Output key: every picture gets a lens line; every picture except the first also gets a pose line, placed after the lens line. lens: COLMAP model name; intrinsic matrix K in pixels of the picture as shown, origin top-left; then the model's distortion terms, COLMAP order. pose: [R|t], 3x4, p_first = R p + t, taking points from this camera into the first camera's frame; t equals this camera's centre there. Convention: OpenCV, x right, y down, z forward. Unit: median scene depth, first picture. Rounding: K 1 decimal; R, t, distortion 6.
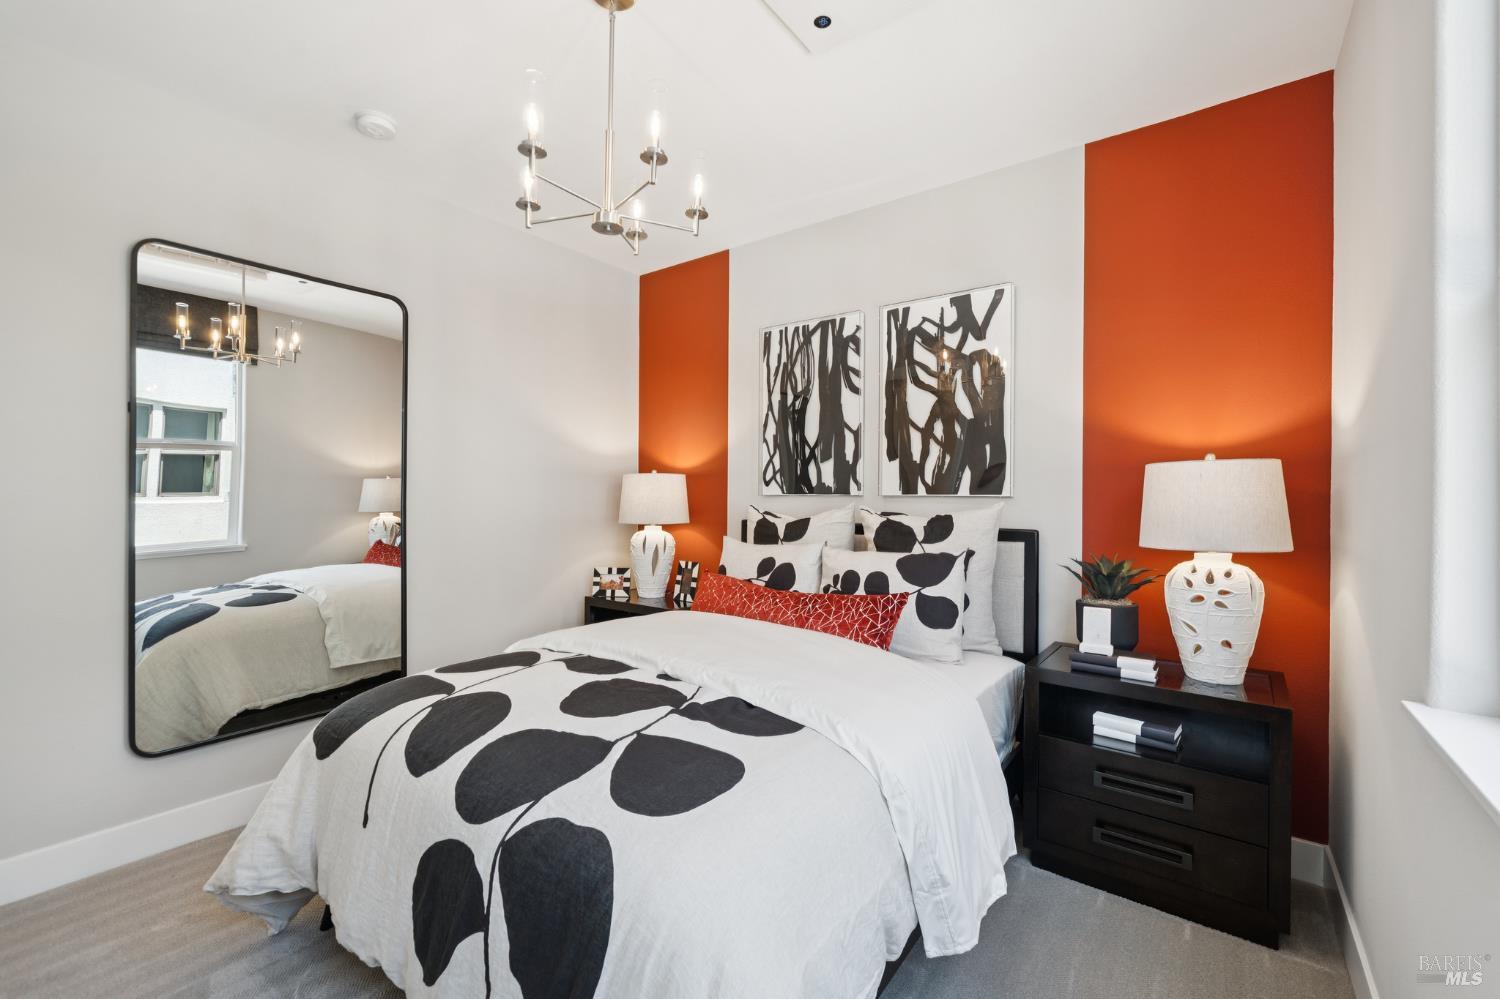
lens RADIAL K [[613.8, 0, 758.0], [0, 613.8, 497.2], [0, 0, 1]] dist [-0.000019, 0.000083]
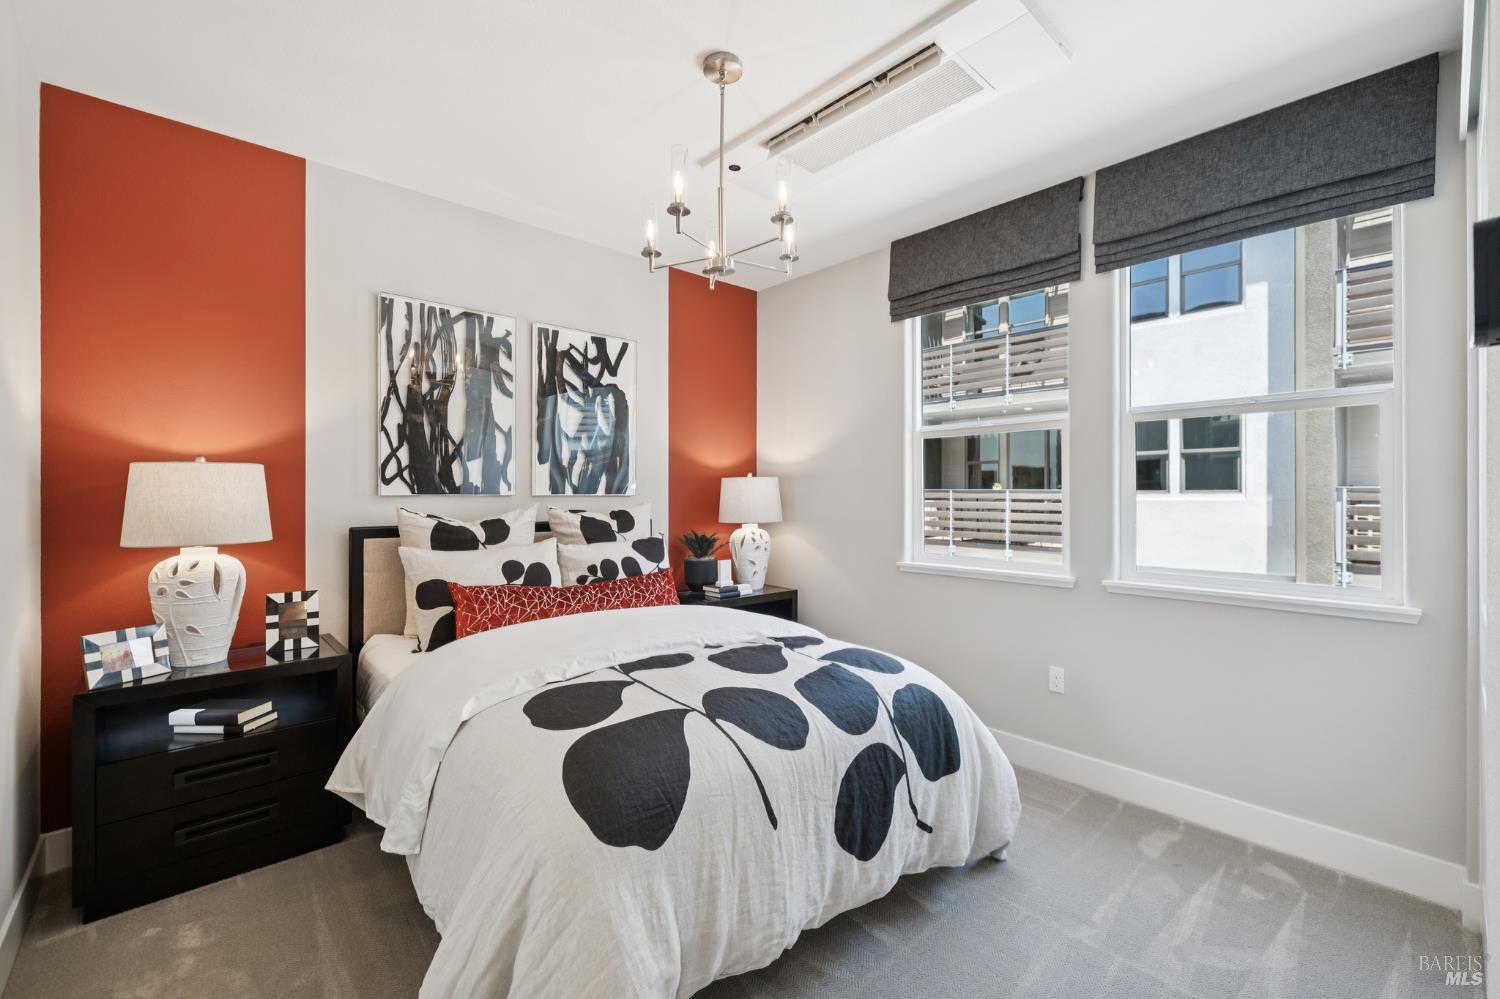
lens RADIAL K [[613.8, 0, 757.7], [0, 613.8, 493.0], [0, 0, 1]] dist [-0.000019, 0.000083]
pose [[0.207455, -0.006825, 0.978221, -0.757677], [-0.000109, 0.999975, 0.007000, -0.013994], [-0.978245, -0.001559, 0.207449, 0.374262]]
